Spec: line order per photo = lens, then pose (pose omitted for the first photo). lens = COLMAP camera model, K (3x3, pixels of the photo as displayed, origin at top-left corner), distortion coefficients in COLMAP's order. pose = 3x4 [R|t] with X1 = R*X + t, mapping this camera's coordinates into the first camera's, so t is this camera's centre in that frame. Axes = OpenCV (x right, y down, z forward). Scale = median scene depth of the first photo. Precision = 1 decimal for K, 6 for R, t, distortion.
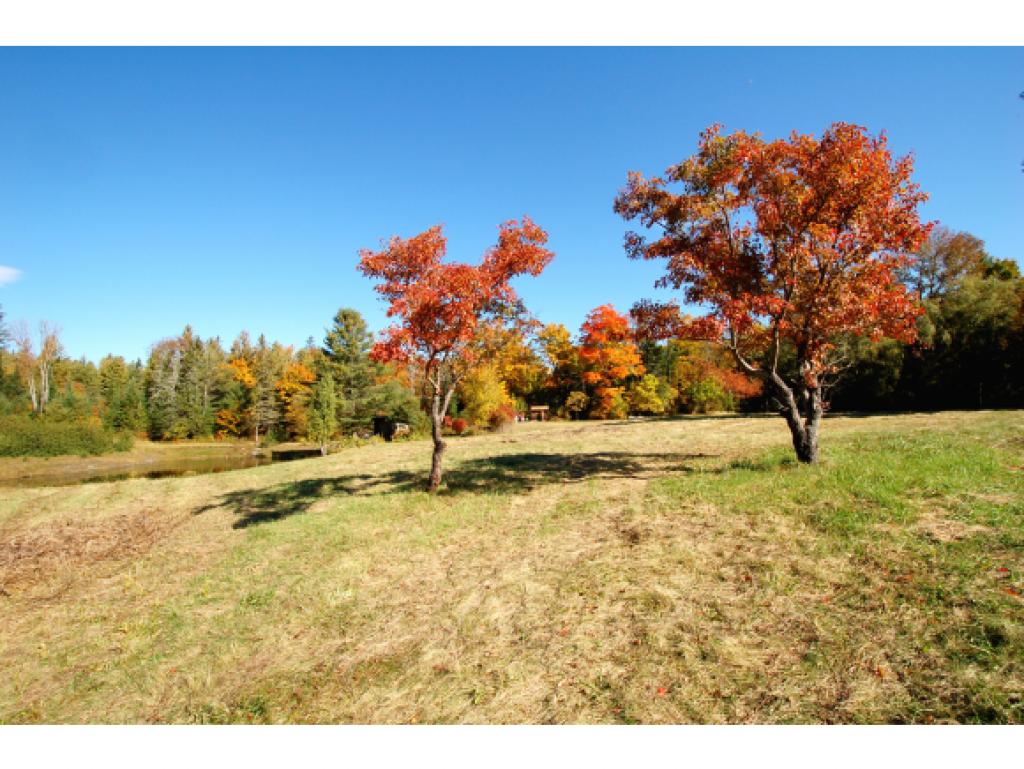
lens RADIAL K [[446.9, 0, 512.0], [0, 446.9, 384.5], [0, 0, 1]] dist [0.000582, -0.000044]
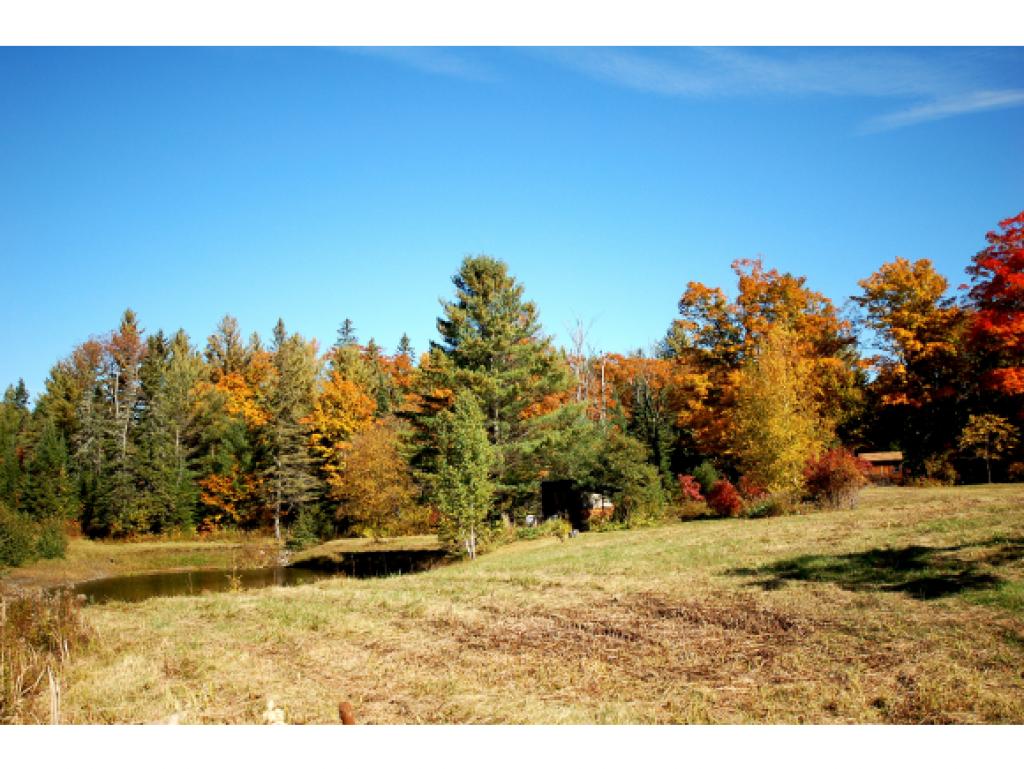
lens RADIAL K [[1019.6, 0, 512.0], [0, 1019.6, 384.5], [0, 0, 1]] dist [0.037189, 0.017468]
pose [[0.975335, -0.038752, -0.217303, -0.068425], [0.032858, 0.998989, -0.030672, 0.001996], [0.218272, 0.022775, 0.975622, -0.046697]]
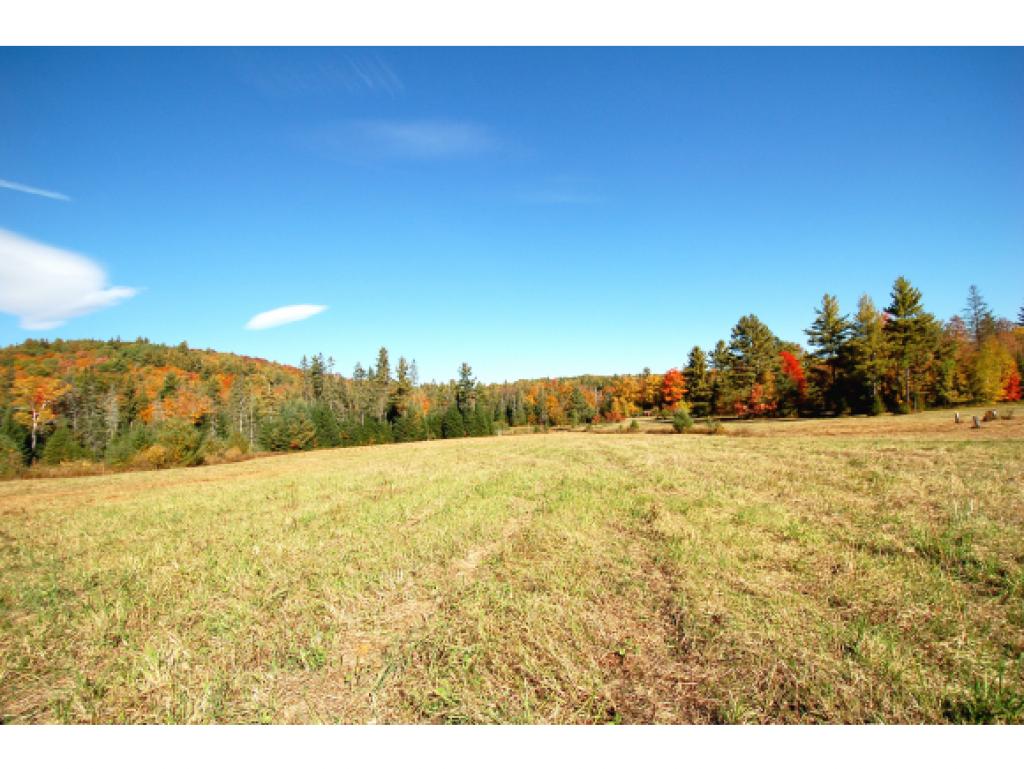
lens RADIAL K [[446.9, 0, 512.0], [0, 446.9, 384.5], [0, 0, 1]] dist [0.000582, -0.000044]
pose [[0.913751, -0.049076, -0.403301, 0.392032], [0.063153, 0.997769, 0.021671, -0.203459], [0.401337, -0.045271, 0.914811, -1.614226]]
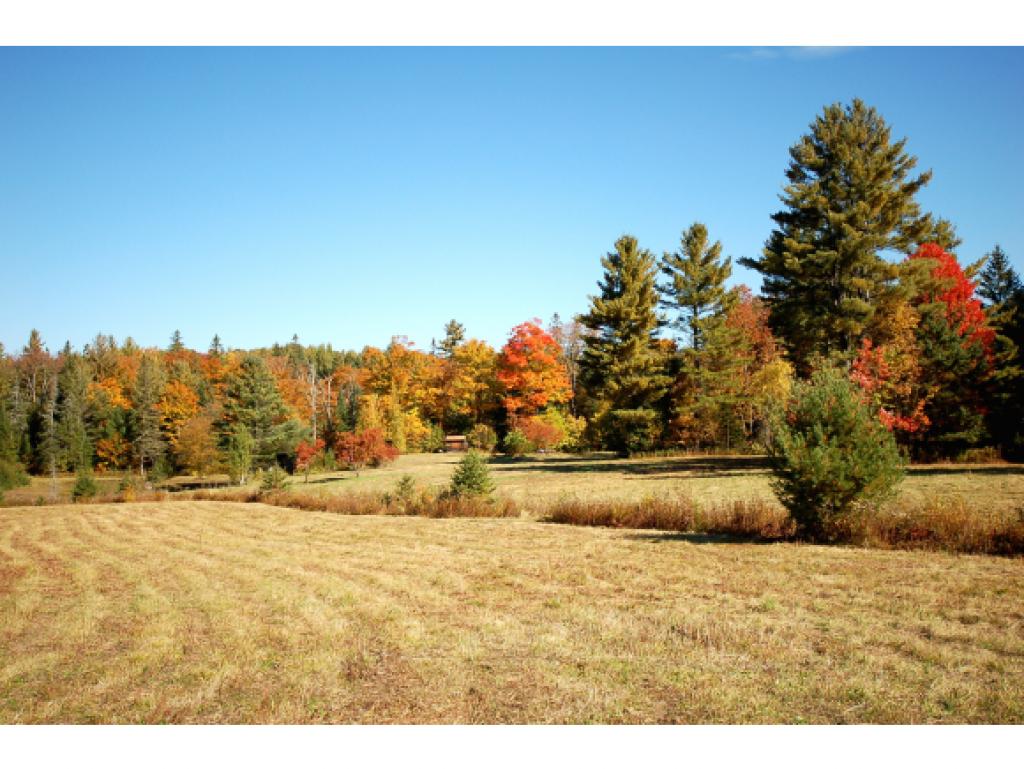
lens RADIAL K [[1019.6, 0, 512.0], [0, 1019.6, 384.5], [0, 0, 1]] dist [0.037189, 0.017468]
pose [[0.999107, -0.001251, -0.042226, 0.264201], [0.002846, 0.999284, 0.037737, -0.132133], [0.042149, -0.037824, 0.998395, -1.036587]]
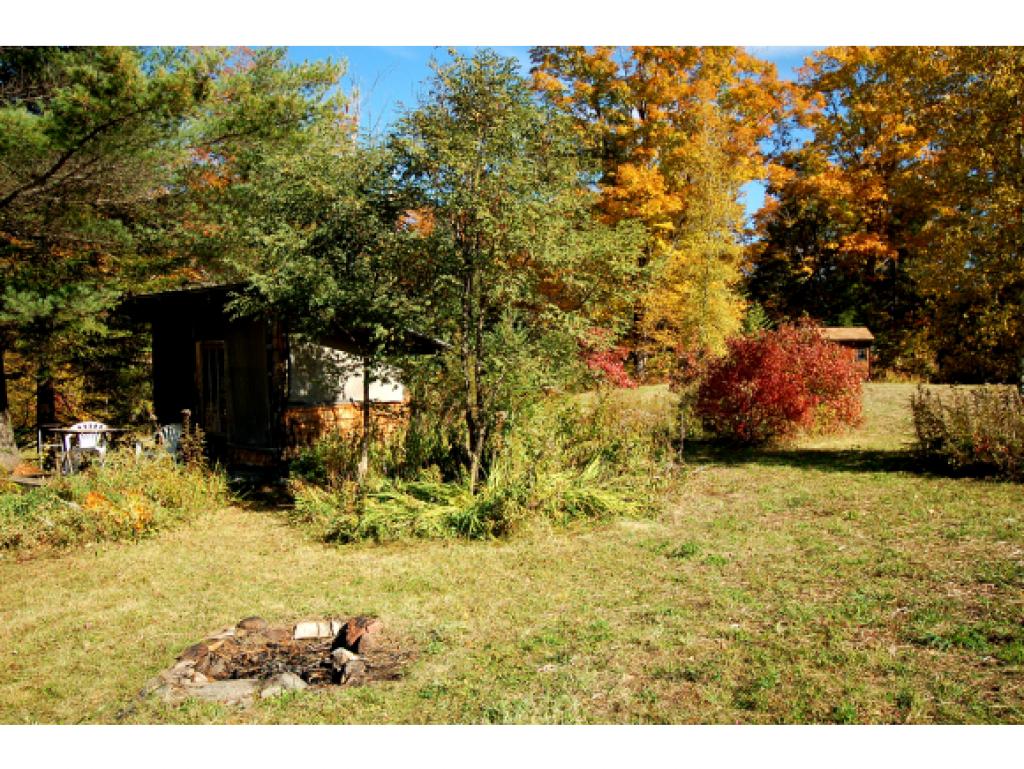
lens RADIAL K [[872.8, 0, 512.0], [0, 872.8, 384.5], [0, 0, 1]] dist [0.000886, 0.000321]
pose [[0.999638, 0.023225, 0.013617, -0.137903], [-0.024140, 0.997153, 0.071433, 0.050575], [-0.011920, -0.071736, 0.997352, 0.484721]]
